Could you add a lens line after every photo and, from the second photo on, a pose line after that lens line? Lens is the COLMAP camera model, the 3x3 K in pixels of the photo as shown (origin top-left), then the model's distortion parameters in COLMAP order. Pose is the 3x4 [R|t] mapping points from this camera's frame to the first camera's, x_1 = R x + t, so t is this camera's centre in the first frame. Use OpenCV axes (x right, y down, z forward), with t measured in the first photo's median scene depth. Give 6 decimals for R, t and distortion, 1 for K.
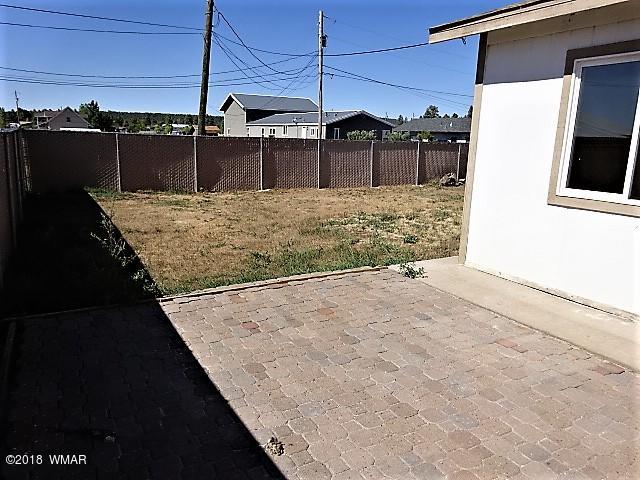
lens RADIAL K [[468.8, 0, 320.0], [0, 468.8, 240.0], [0, 0, 1]] dist [0.000382, 0.004672]
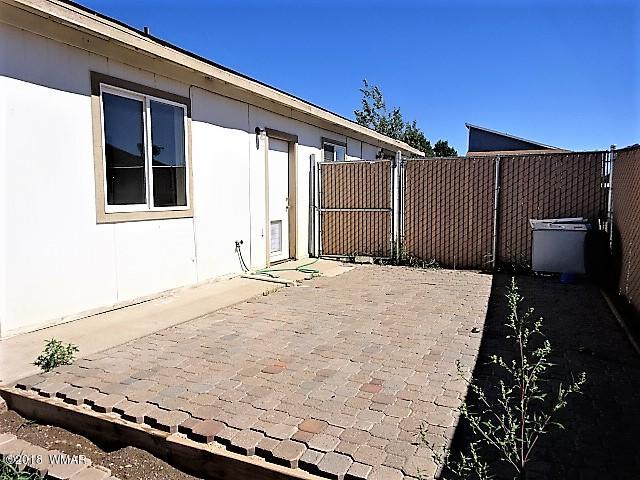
lens RADIAL K [[468.8, 0, 320.0], [0, 468.8, 240.0], [0, 0, 1]] dist [0.000382, 0.004672]
pose [[-0.580125, -0.100320, 0.808326, -0.607254], [0.163350, 0.957897, 0.236116, -0.210788], [-0.797980, 0.269017, -0.539312, 1.239888]]
